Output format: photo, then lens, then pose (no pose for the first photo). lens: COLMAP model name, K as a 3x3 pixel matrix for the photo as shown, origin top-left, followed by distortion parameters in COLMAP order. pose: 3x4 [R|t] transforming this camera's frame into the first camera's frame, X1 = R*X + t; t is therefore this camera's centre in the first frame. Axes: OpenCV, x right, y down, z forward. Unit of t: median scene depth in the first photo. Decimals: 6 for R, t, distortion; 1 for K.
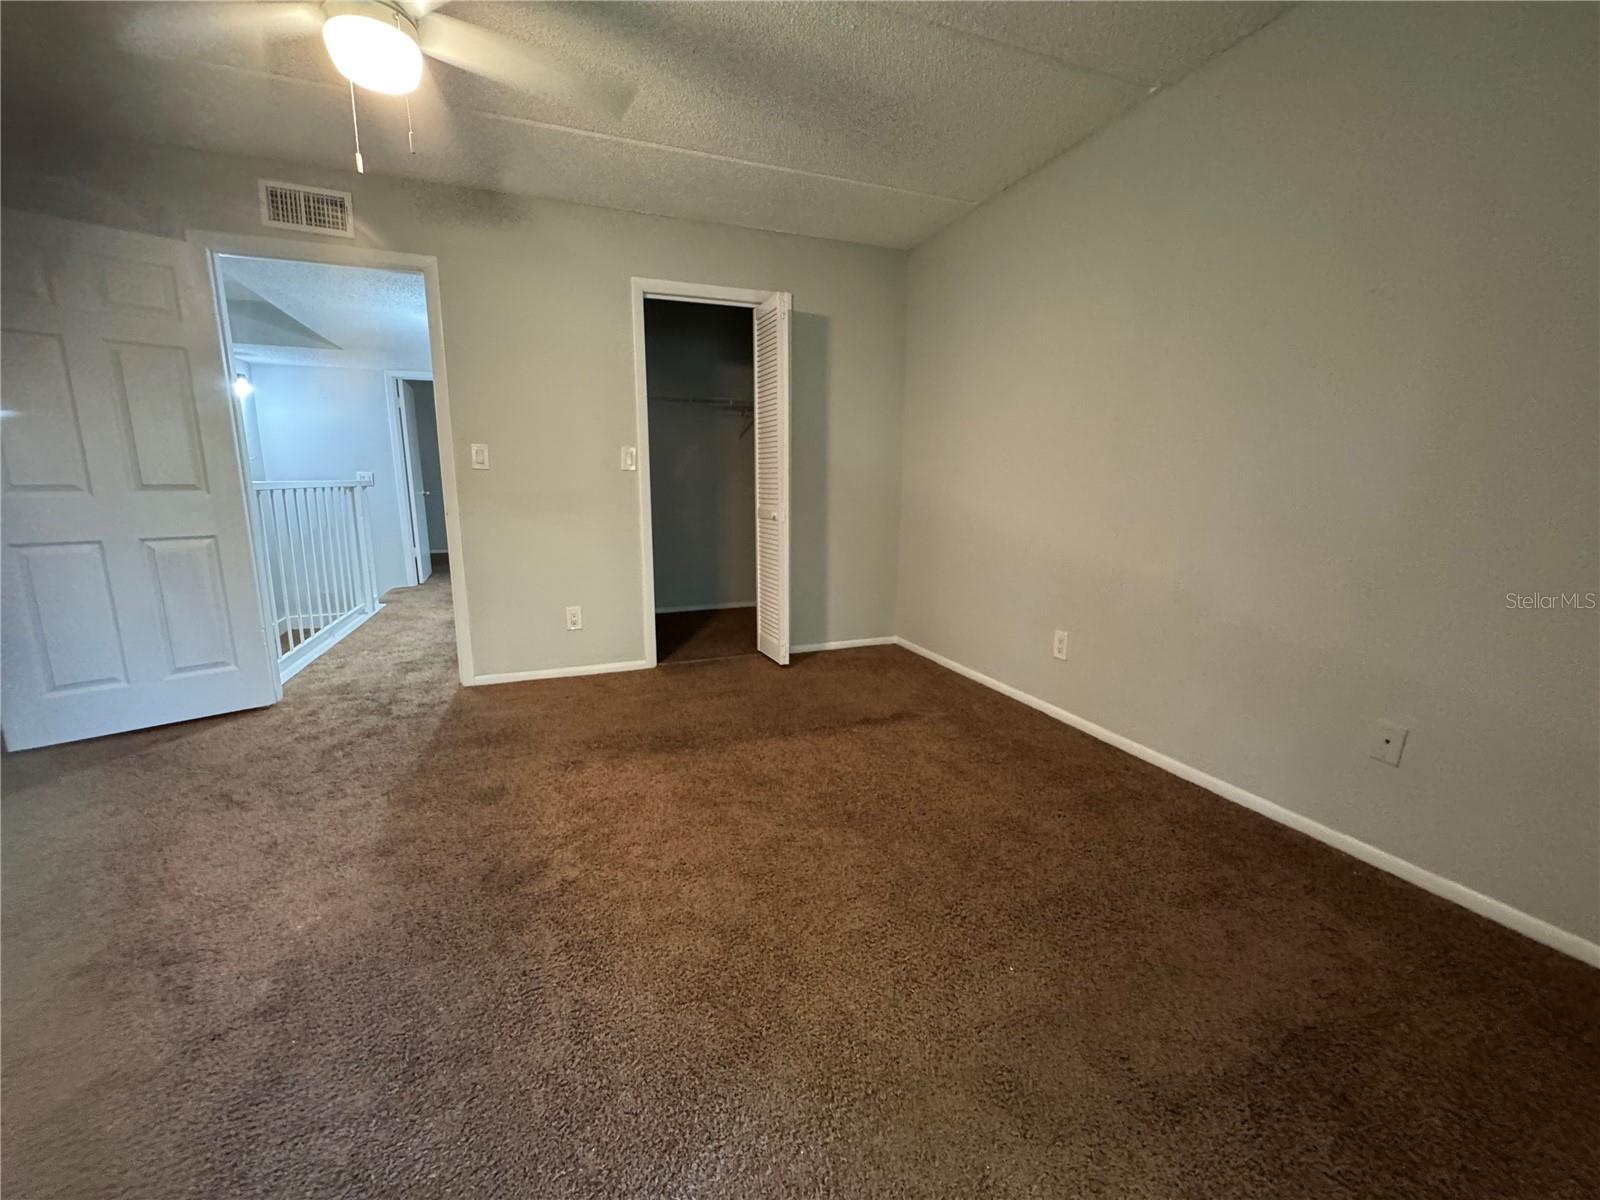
lens RADIAL K [[645.8, 0, 795.6], [0, 645.8, 601.2], [0, 0, 1]] dist [0.001128, 0.000631]
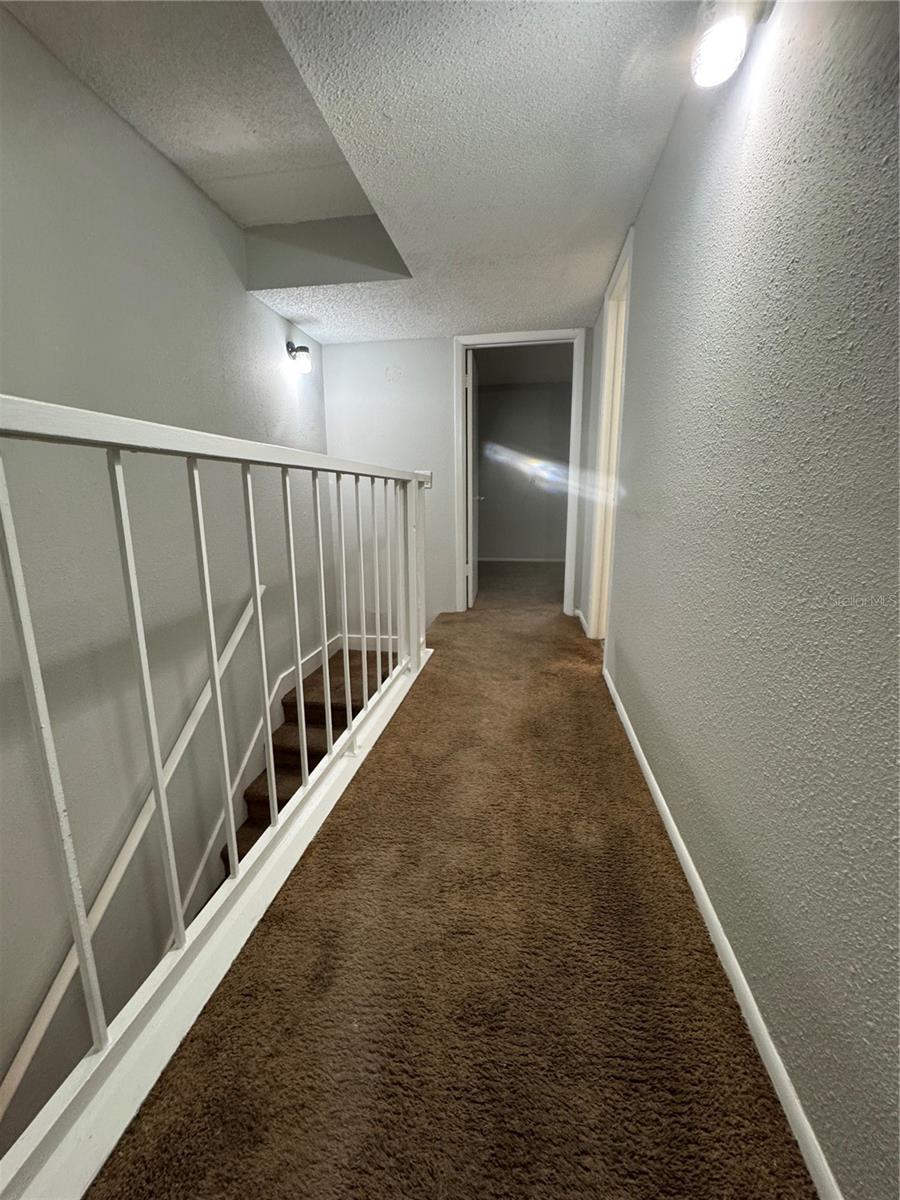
lens RADIAL K [[477.7, 0, 450.0], [0, 477.7, 600.0], [0, 0, 1]] dist [0.001884, 0.000674]
pose [[0.866193, 0.094152, -0.490759, -0.689527], [-0.081884, 0.995558, 0.046472, -0.144300], [0.492955, -0.000068, 0.870055, 1.040318]]
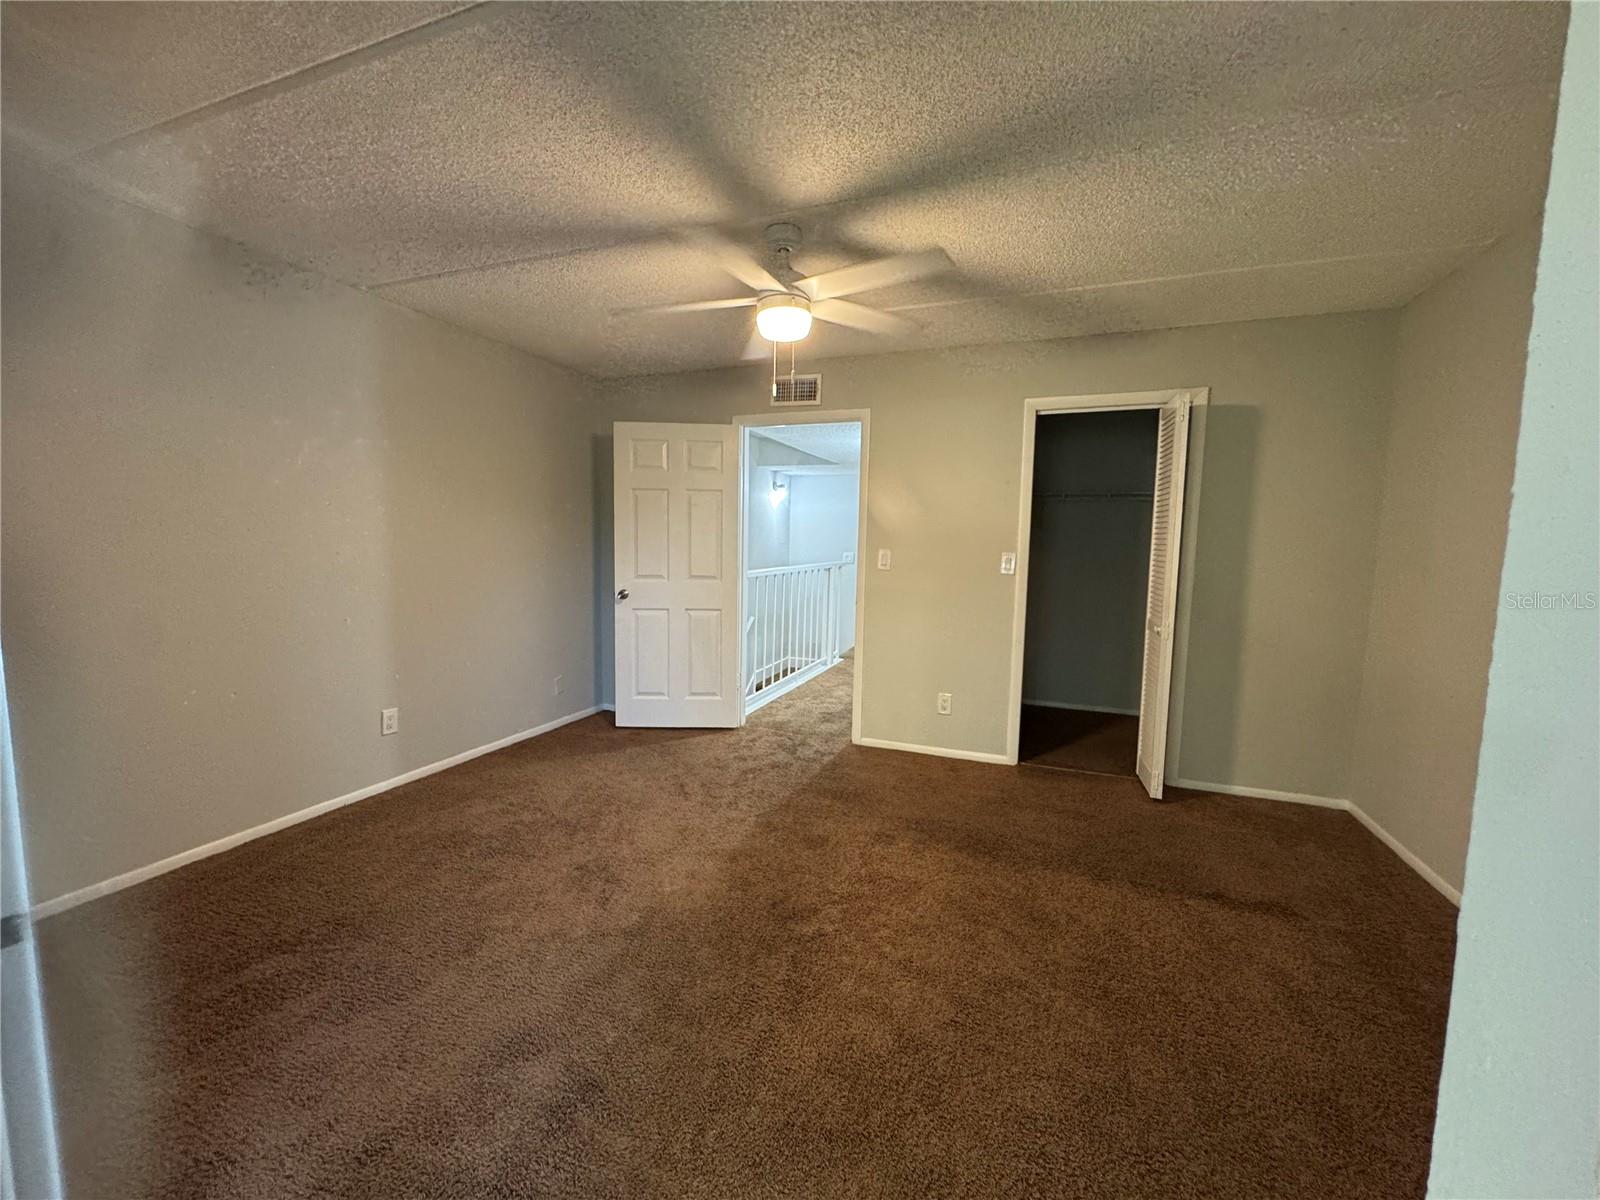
lens RADIAL K [[645.8, 0, 795.6], [0, 645.8, 601.2], [0, 0, 1]] dist [0.001128, 0.000631]
pose [[0.745167, 0.074885, -0.662661, 0.220970], [-0.137480, 0.989581, -0.042768, -0.076624], [0.652554, 0.122971, 0.747698, -0.014734]]
